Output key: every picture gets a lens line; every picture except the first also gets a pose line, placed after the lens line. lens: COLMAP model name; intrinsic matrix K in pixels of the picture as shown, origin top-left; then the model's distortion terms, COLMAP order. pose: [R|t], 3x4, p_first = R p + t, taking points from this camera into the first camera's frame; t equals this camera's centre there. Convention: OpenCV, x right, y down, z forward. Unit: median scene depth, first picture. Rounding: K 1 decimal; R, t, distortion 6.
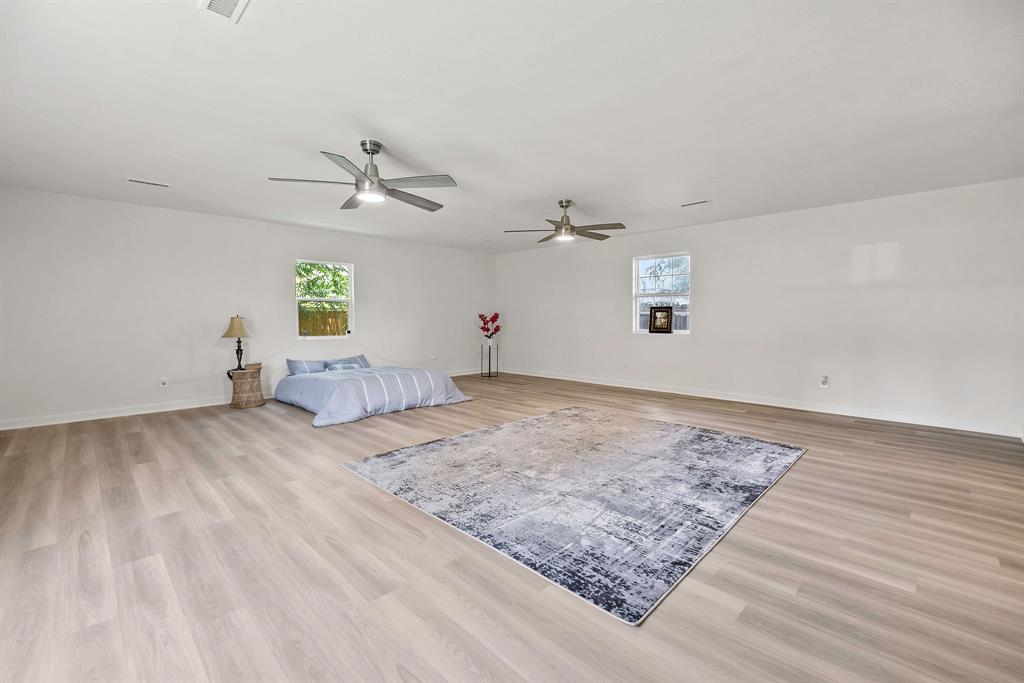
lens RADIAL K [[429.5, 0, 512.0], [0, 429.5, 341.5], [0, 0, 1]] dist [0.013144, -0.000125]
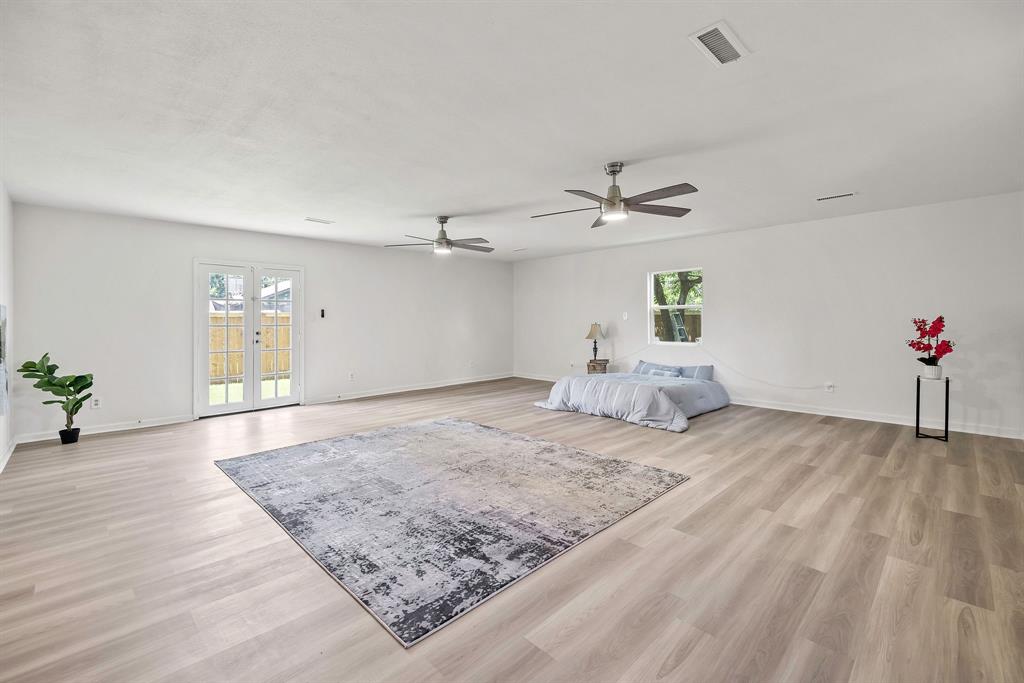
lens RADIAL K [[443.7, 0, 510.9], [0, 443.7, 320.7], [0, 0, 1]] dist [-0.000120, 0.000163]
pose [[-0.014758, -0.001684, -0.999890, 0.854940], [-0.051822, 0.998656, -0.000917, -0.058203], [0.998547, 0.051802, -0.014825, 0.835468]]
